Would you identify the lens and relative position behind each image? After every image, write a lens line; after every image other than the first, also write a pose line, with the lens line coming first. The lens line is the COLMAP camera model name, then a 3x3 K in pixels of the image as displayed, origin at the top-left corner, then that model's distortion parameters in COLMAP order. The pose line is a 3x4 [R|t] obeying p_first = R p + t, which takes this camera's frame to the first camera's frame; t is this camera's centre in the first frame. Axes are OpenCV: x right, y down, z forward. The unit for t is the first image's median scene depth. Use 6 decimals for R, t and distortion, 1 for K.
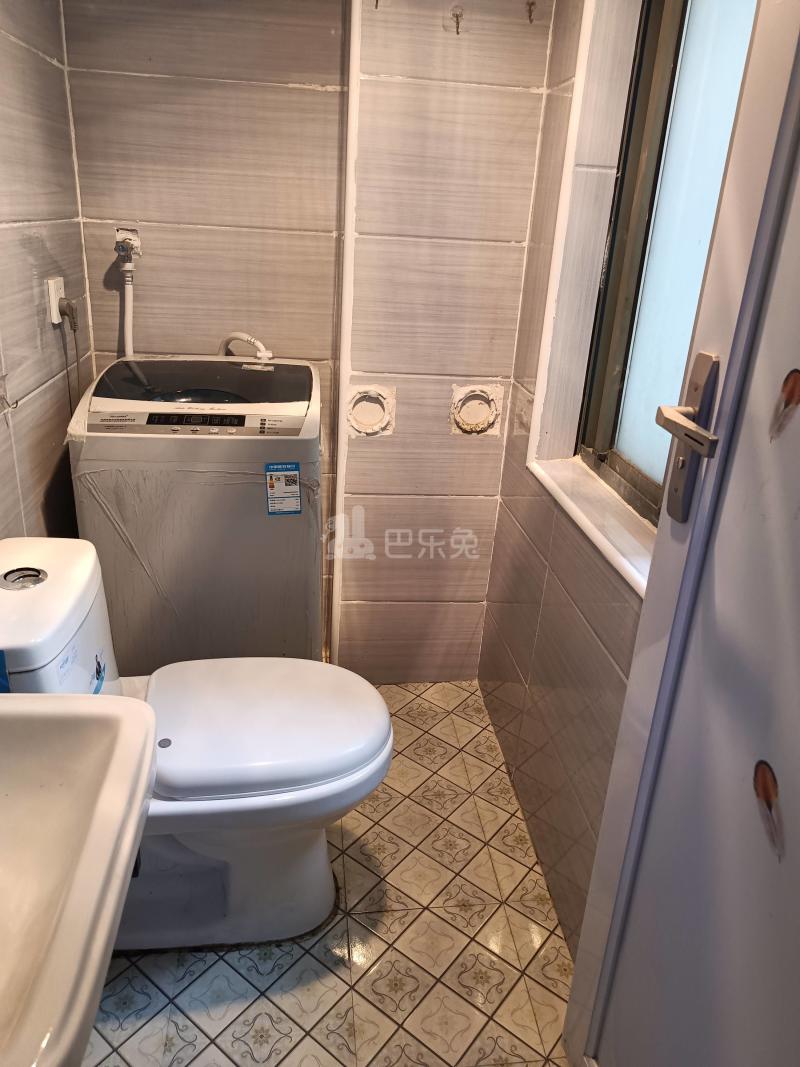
lens RADIAL K [[798.8, 0, 398.7], [0, 798.8, 533.3], [0, 0, 1]] dist [0.024074, -0.035619]
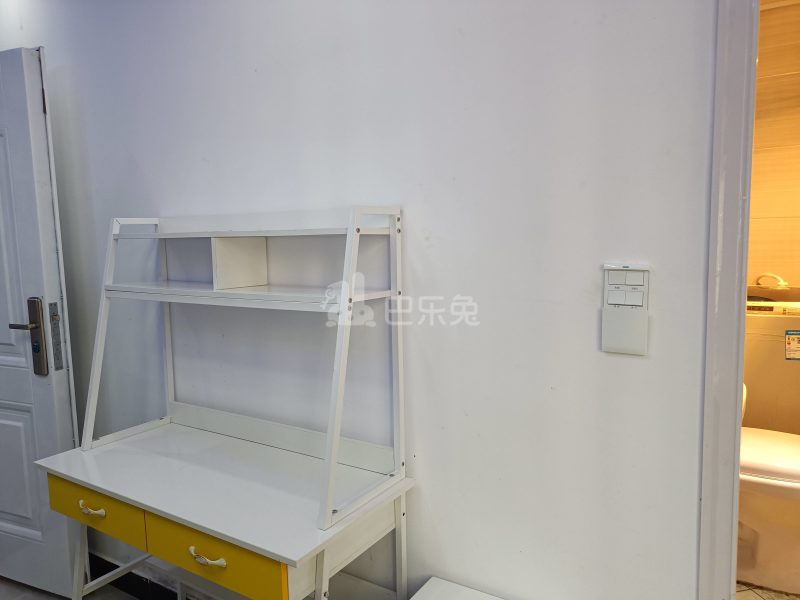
lens RADIAL K [[598.9, 0, 400.7], [0, 598.9, 298.5], [0, 0, 1]] dist [0.024074, -0.035619]
pose [[0.767163, -0.013336, -0.641313, 0.044250], [-0.169221, 0.960159, -0.222394, 0.299153], [0.618728, 0.279136, 0.734342, -0.596181]]
